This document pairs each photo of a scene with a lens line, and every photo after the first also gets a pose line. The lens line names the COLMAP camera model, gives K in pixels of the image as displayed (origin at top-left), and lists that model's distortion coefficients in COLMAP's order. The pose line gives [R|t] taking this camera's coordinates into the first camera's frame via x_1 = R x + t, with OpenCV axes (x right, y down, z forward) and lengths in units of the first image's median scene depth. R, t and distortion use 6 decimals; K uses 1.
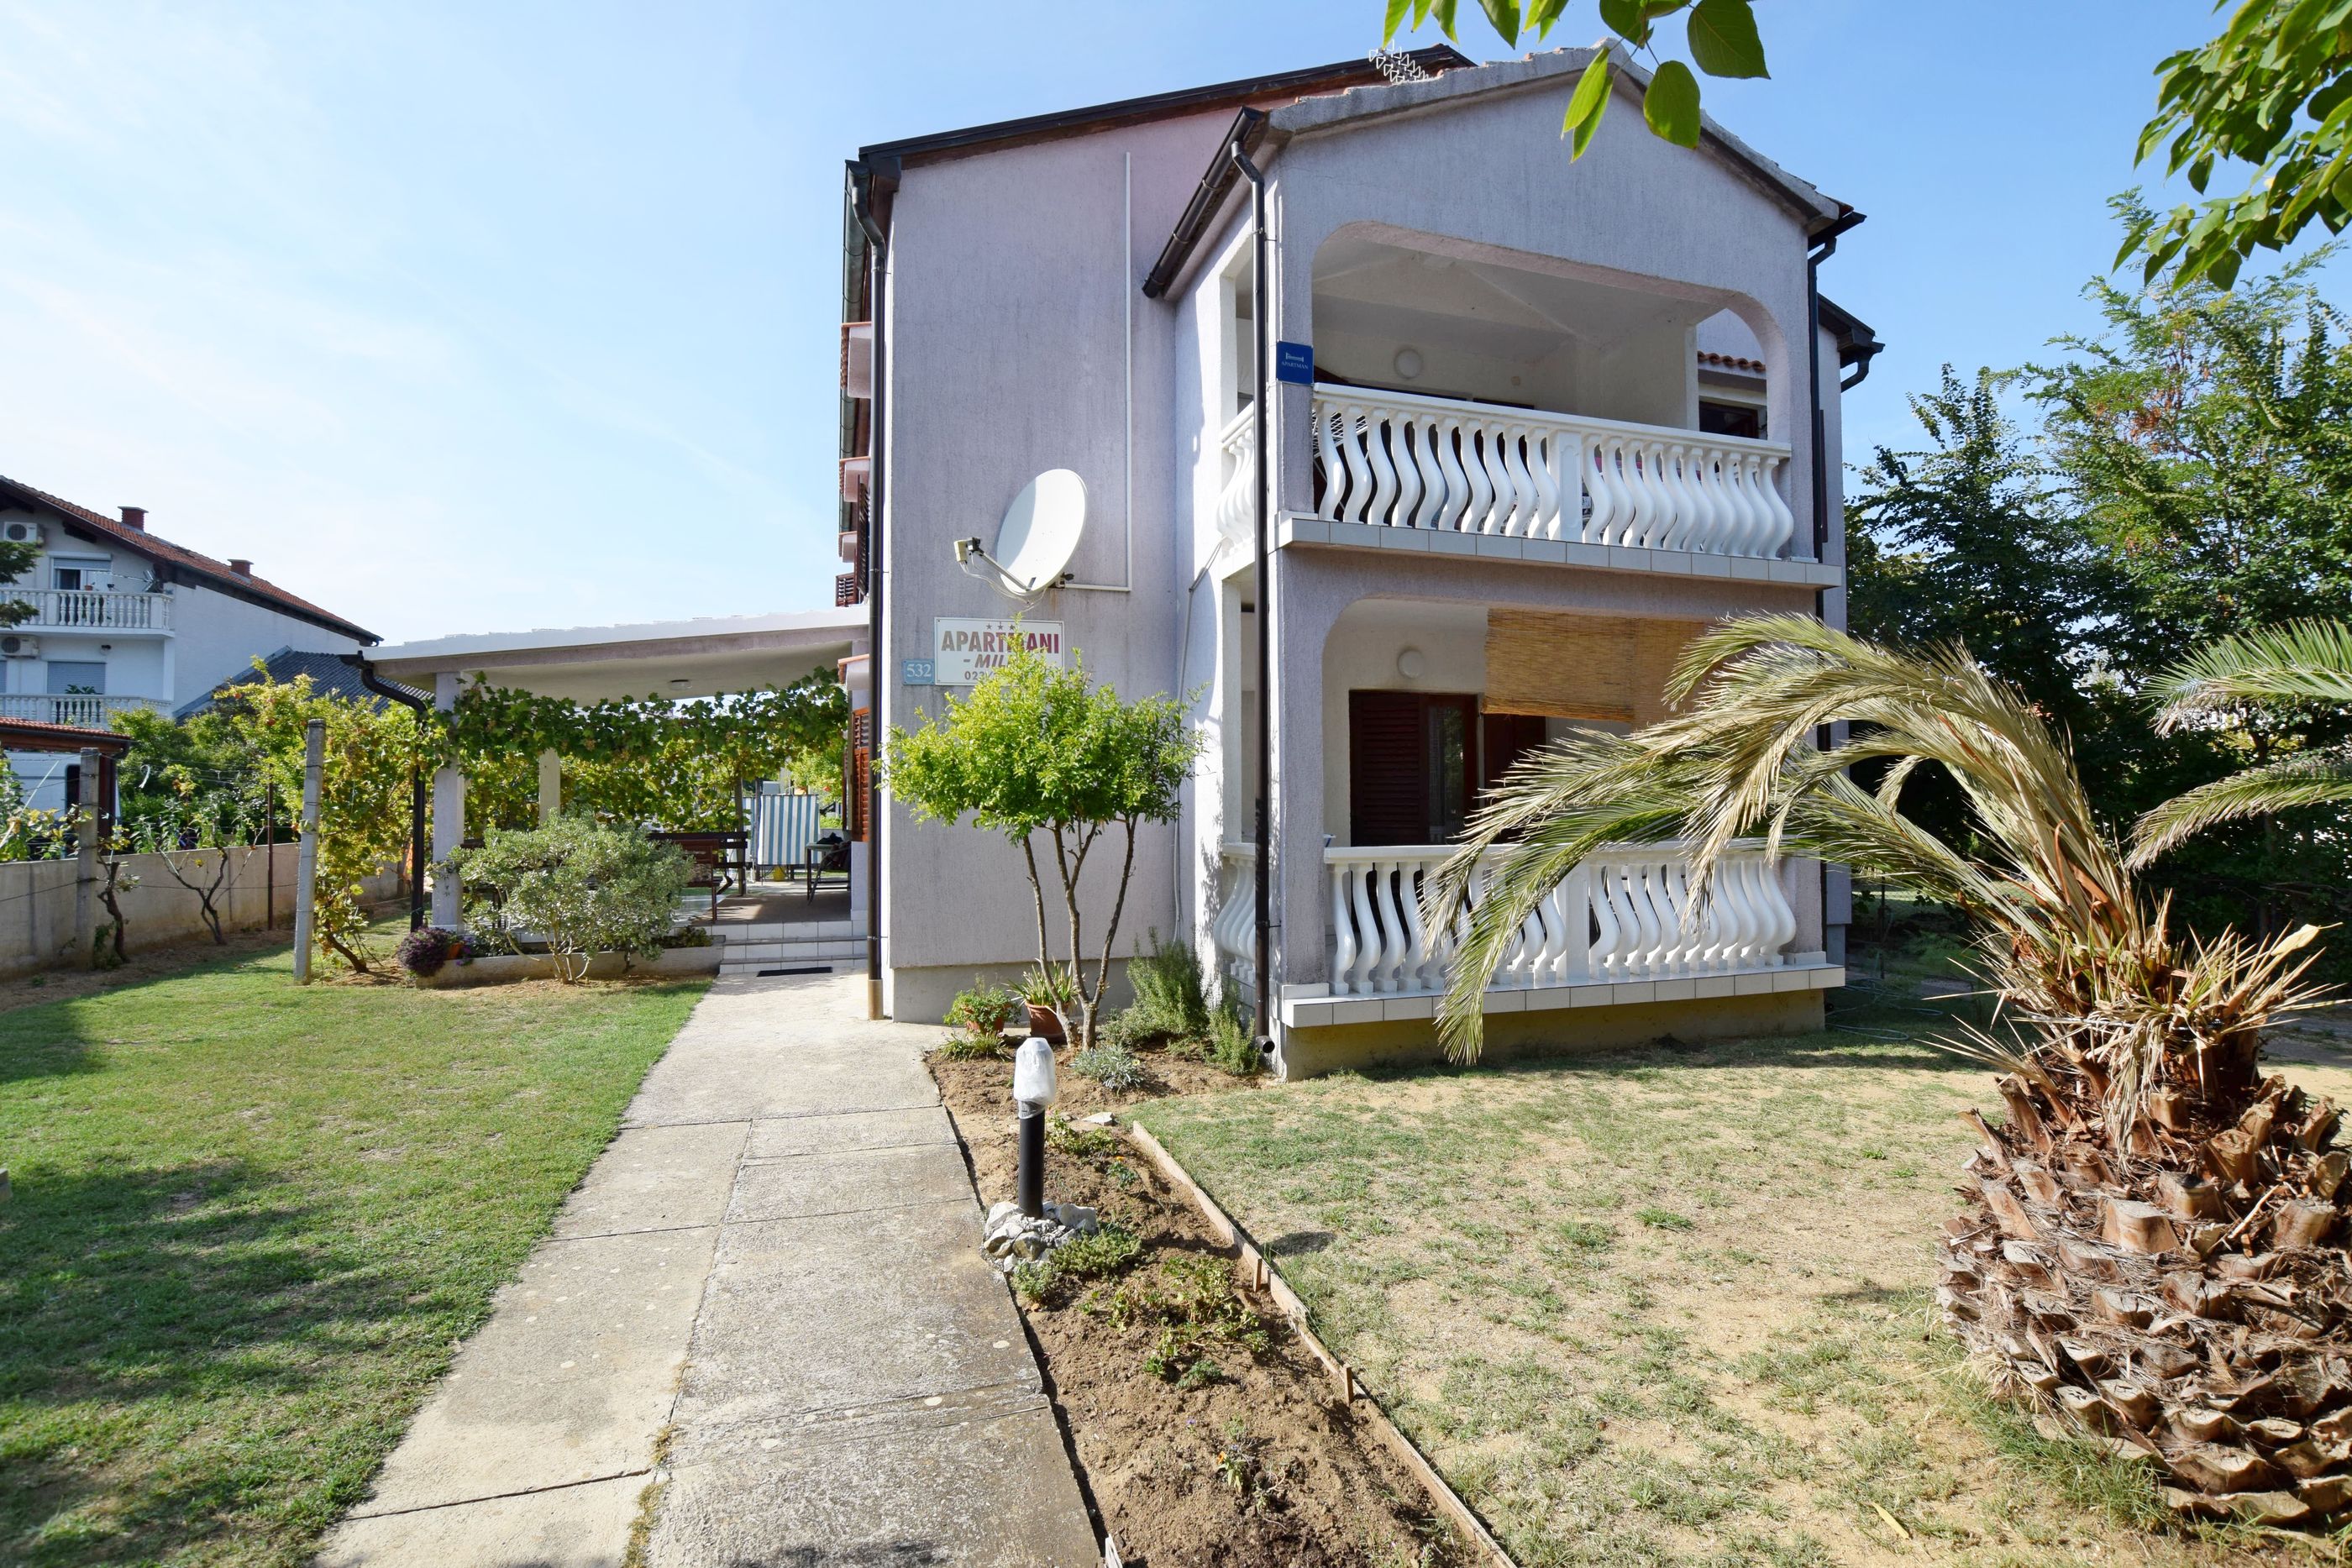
lens RADIAL K [[1107.0, 0, 1191.4], [0, 1107.0, 787.4], [0, 0, 1]] dist [-0.029163, 0.002136]
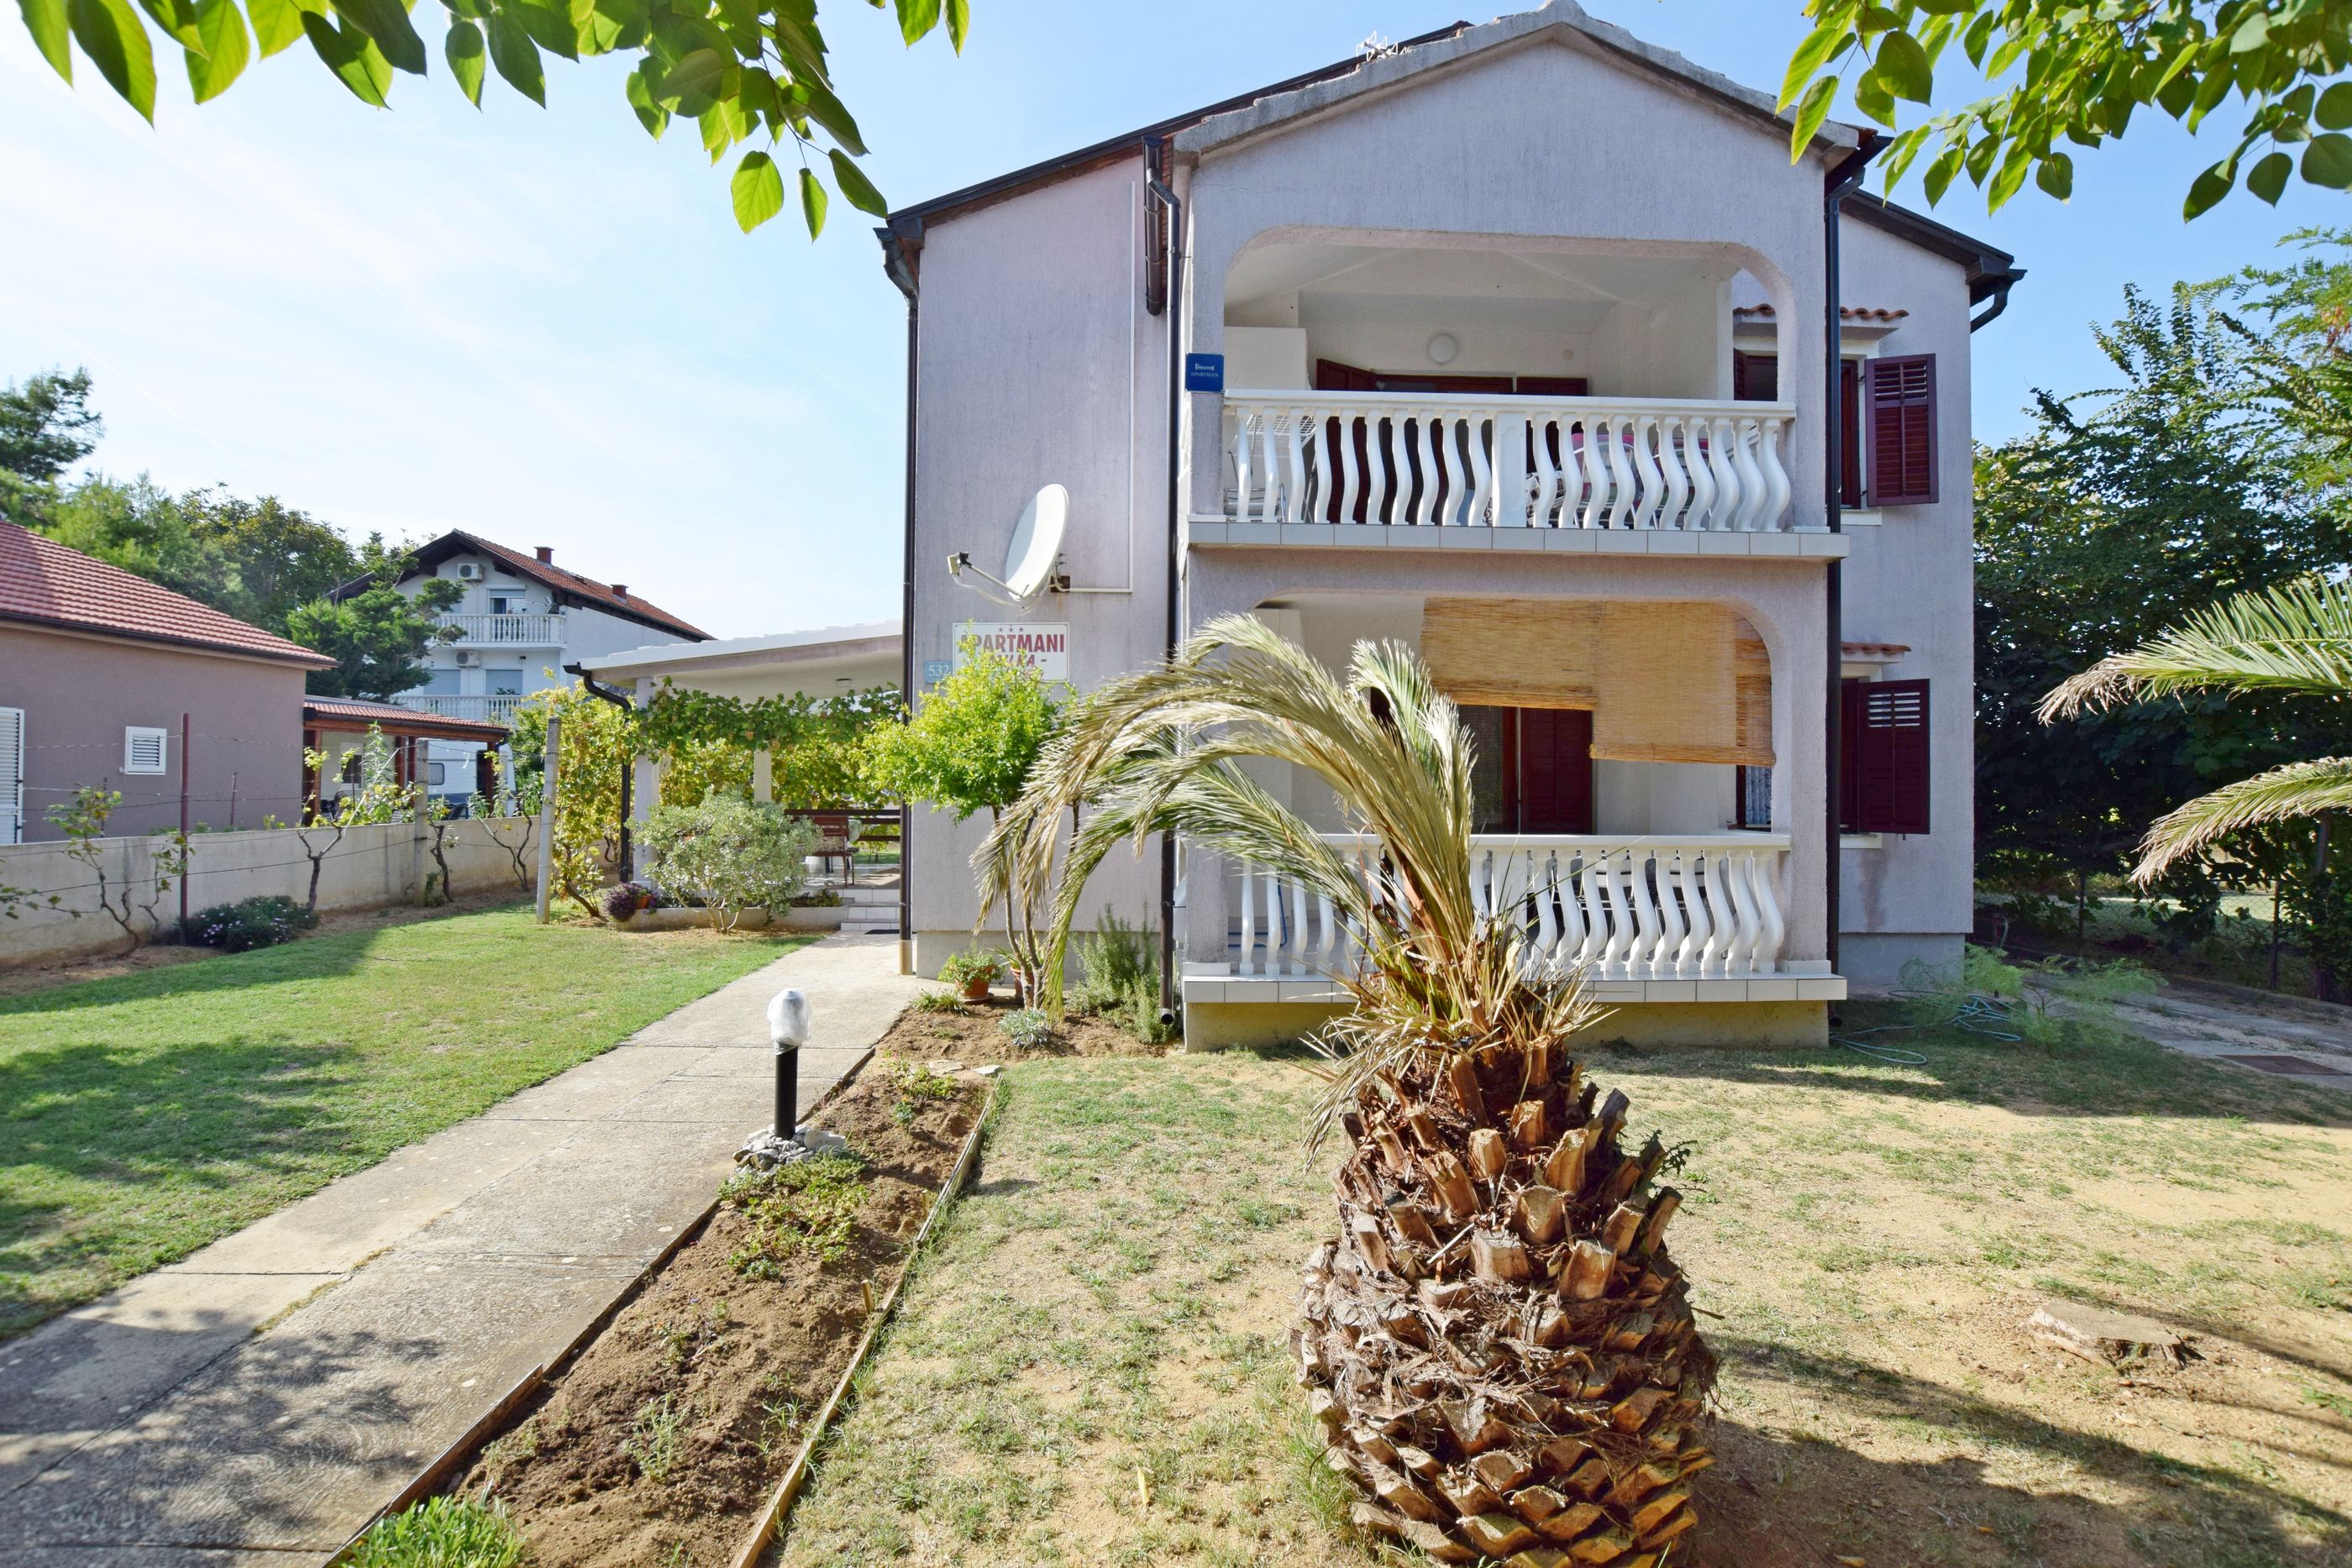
lens RADIAL K [[1070.9, 0, 1176.9], [0, 1070.9, 787.5], [0, 0, 1]] dist [-0.032151, 0.001675]
pose [[0.961068, 0.009977, -0.276131, 0.277988], [-0.005396, 0.999835, 0.017344, -0.005578], [0.276258, -0.015179, 0.960964, 0.008496]]
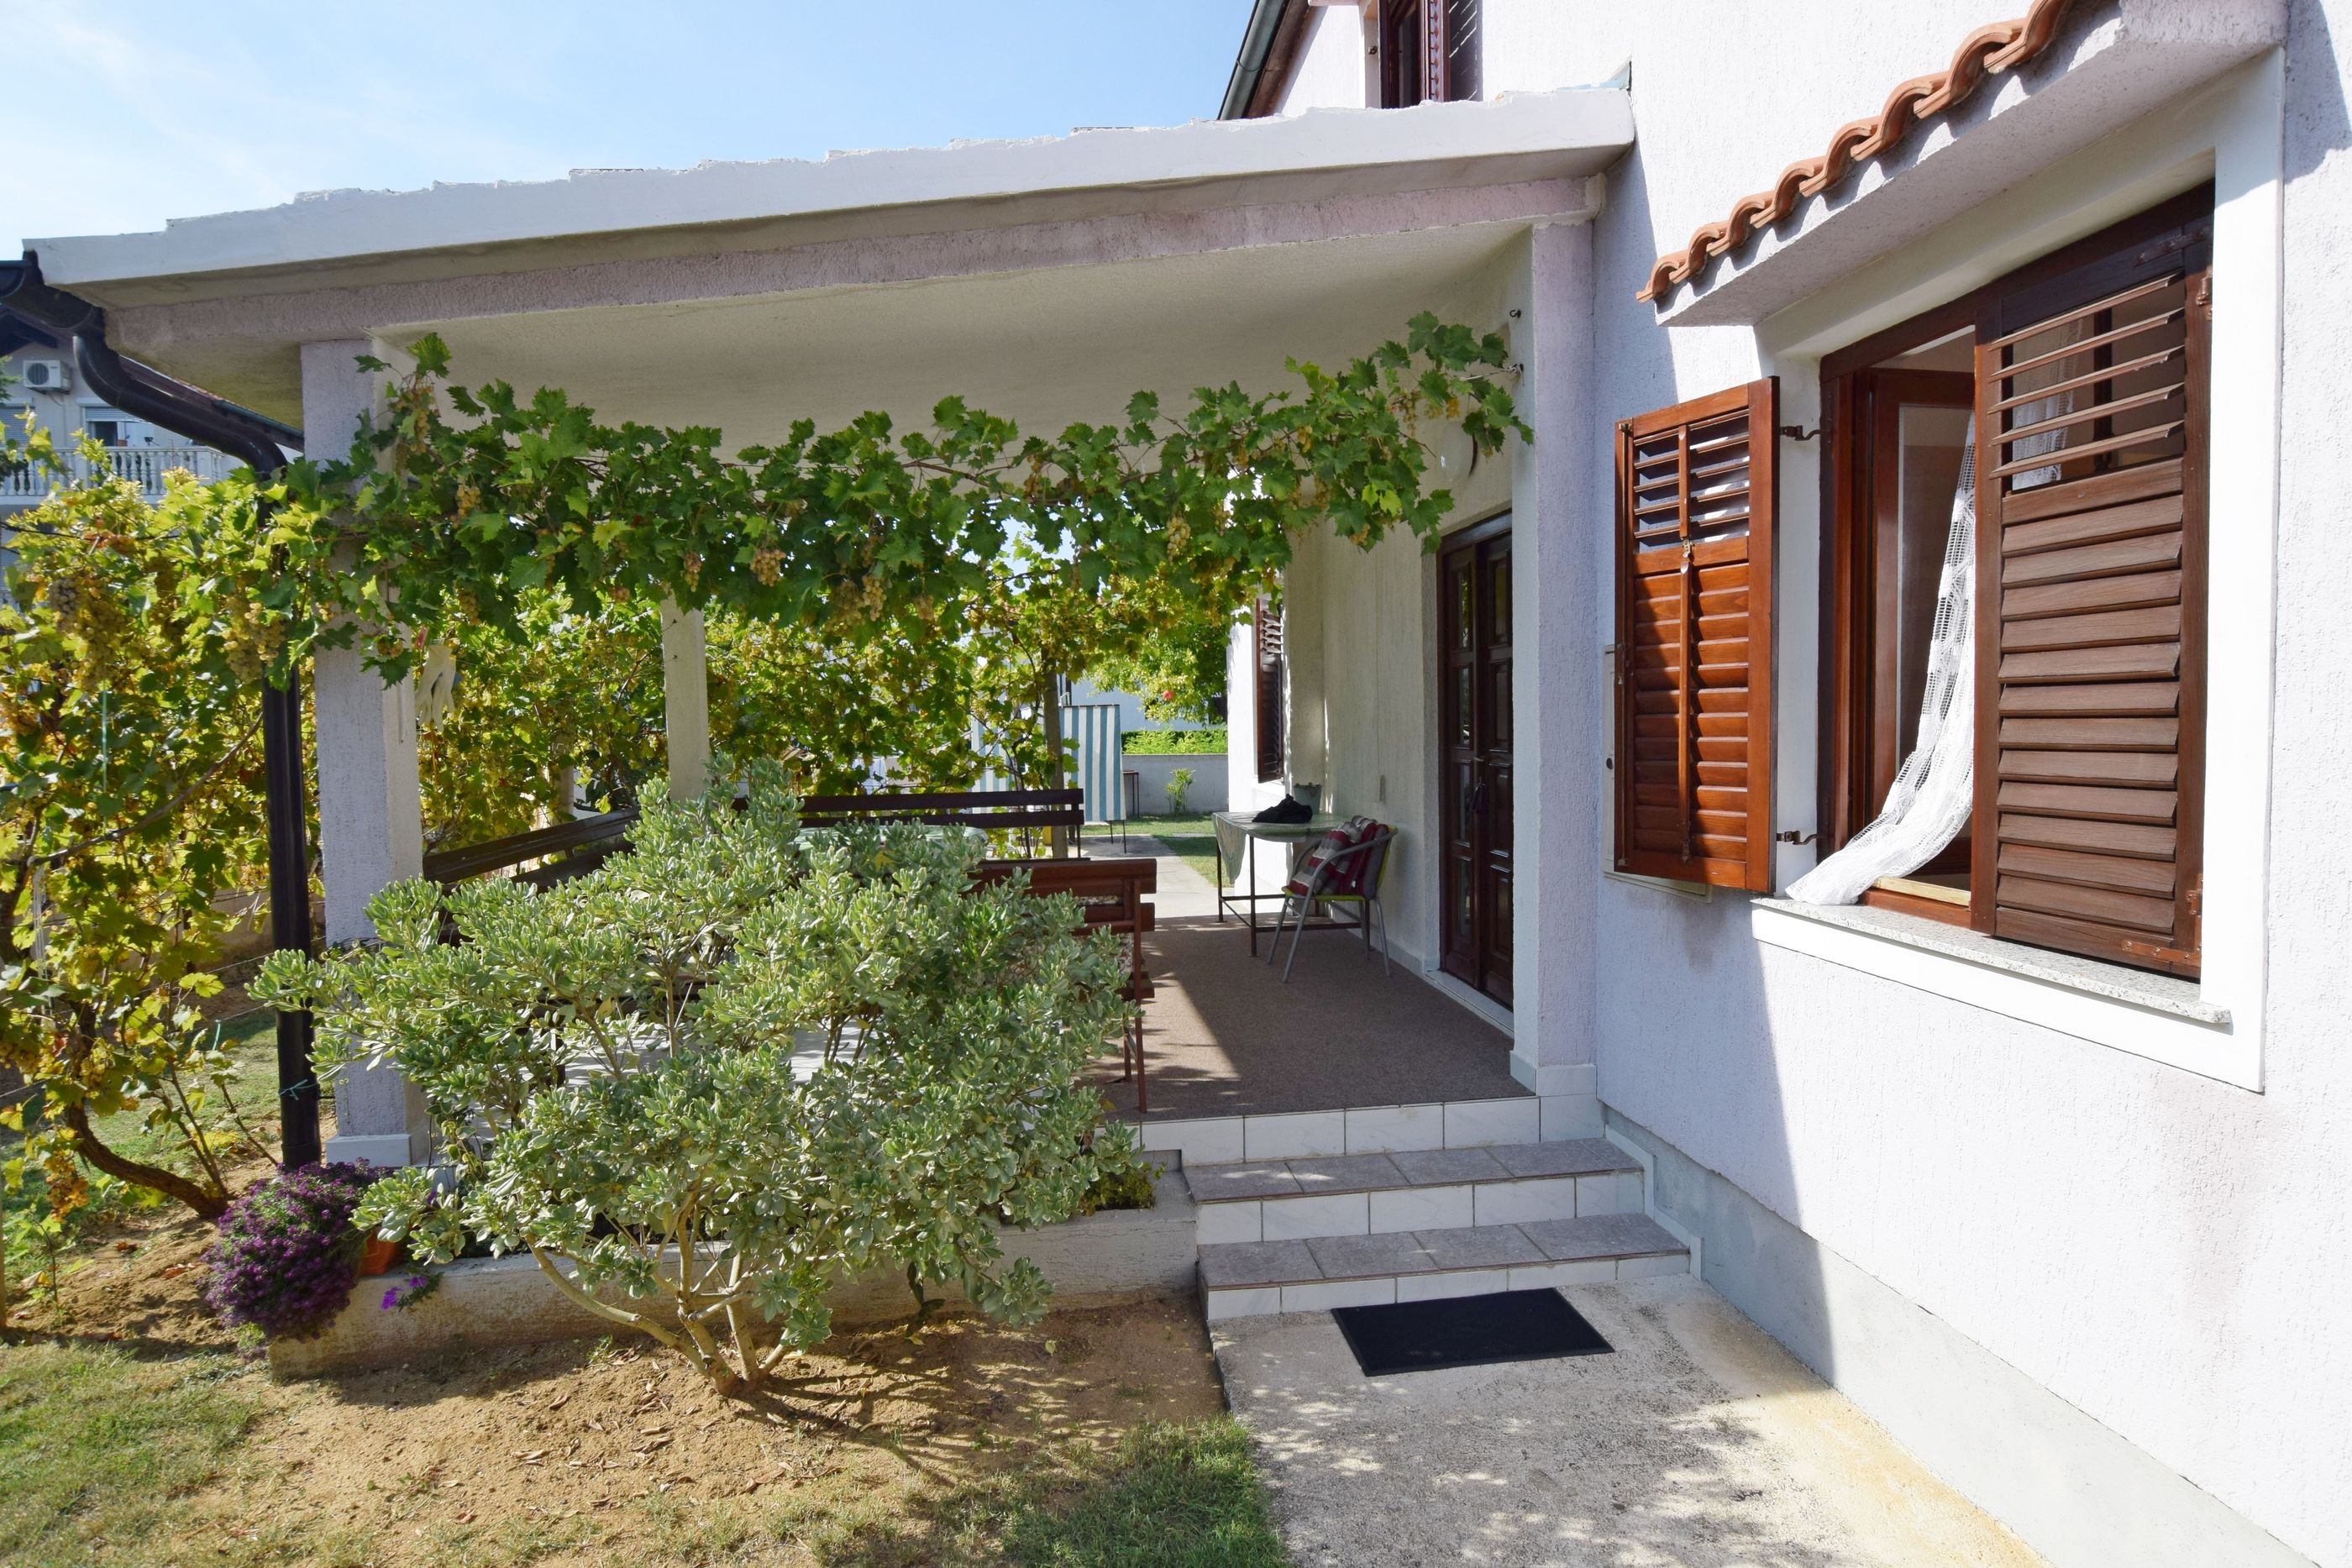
lens RADIAL K [[1273.0, 0, 1168.4], [0, 1273.0, 787.6], [0, 0, 1]] dist [-0.020015, -0.000277]
pose [[0.981804, -0.001787, -0.189889, -0.451228], [0.016427, 0.997007, 0.075552, -0.001372], [0.189186, -0.077296, 0.978894, 0.814131]]
